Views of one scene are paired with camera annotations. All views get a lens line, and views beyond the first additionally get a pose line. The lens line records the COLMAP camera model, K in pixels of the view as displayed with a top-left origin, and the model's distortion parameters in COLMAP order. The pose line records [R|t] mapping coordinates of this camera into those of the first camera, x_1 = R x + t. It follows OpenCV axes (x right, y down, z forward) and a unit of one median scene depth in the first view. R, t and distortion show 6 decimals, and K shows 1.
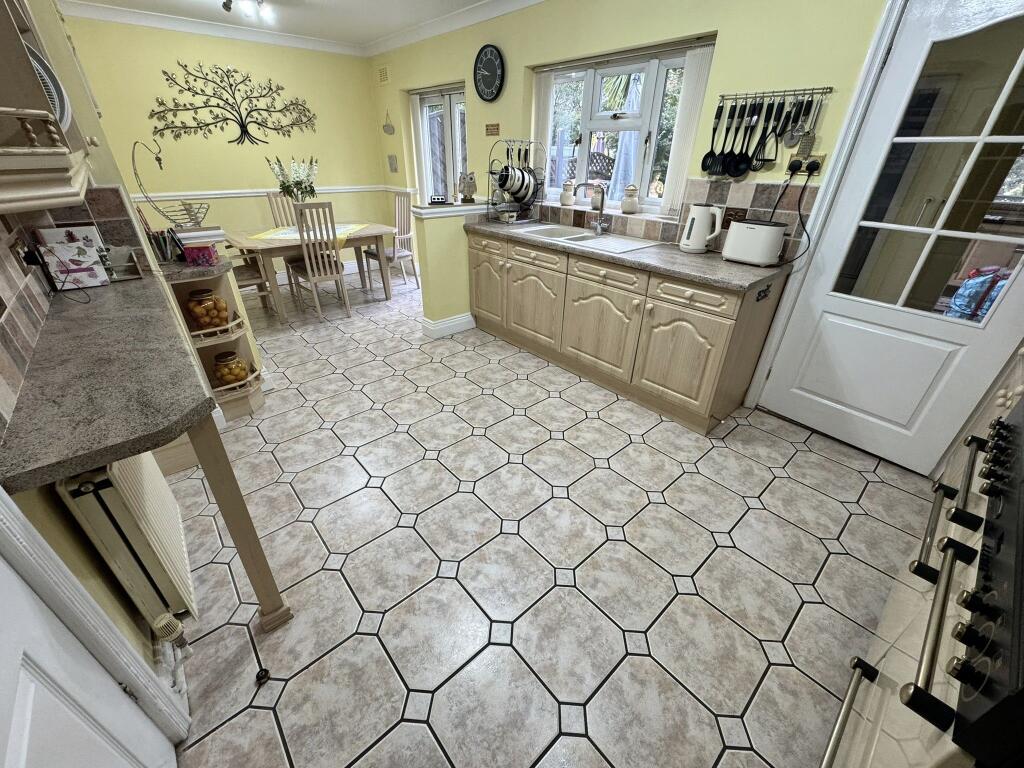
lens RADIAL K [[408.7, 0, 510.6], [0, 408.7, 382.9], [0, 0, 1]] dist [-0.001899, -0.000552]
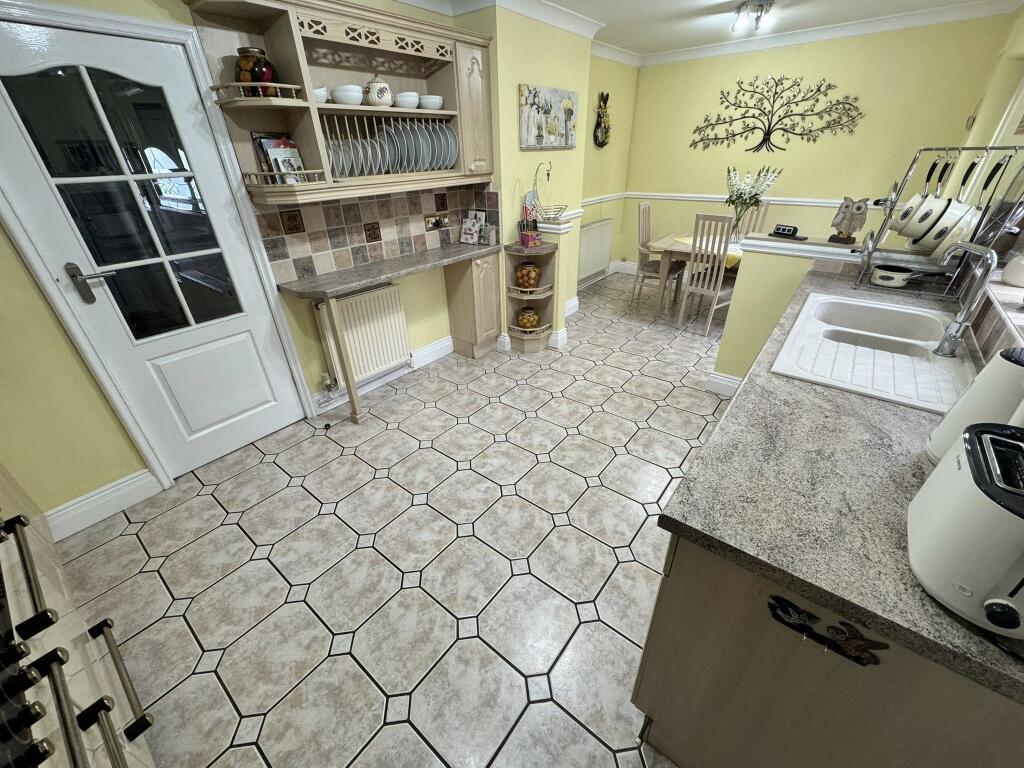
lens RADIAL K [[408.7, 0, 511.9], [0, 408.7, 383.5], [0, 0, 1]] dist [-0.001899, -0.000552]
pose [[0.179841, 0.471810, -0.863164, 0.614096], [-0.460342, 0.815825, 0.350022, -0.306384], [0.869335, 0.334402, 0.363912, 0.472817]]
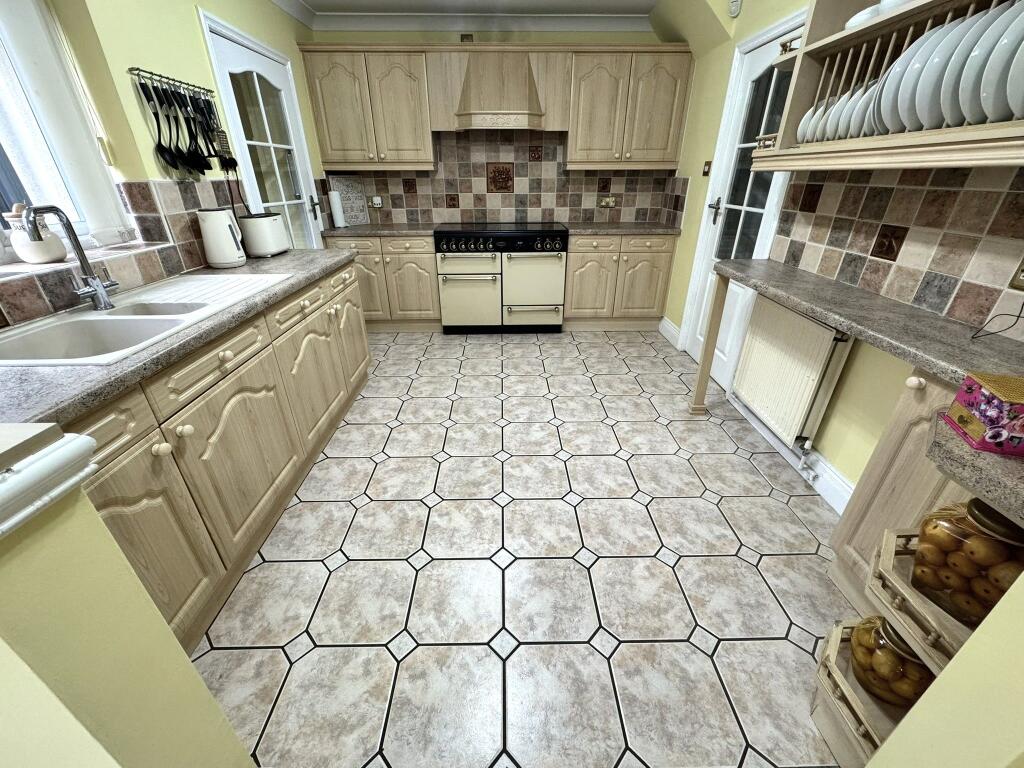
lens RADIAL K [[408.7, 0, 510.1], [0, 408.7, 383.6], [0, 0, 1]] dist [-0.001899, -0.000552]
pose [[-0.763760, -0.304440, 0.569199, -0.506665], [0.311314, 0.598740, 0.737966, -0.581824], [-0.565468, 0.740828, -0.362517, 1.096350]]
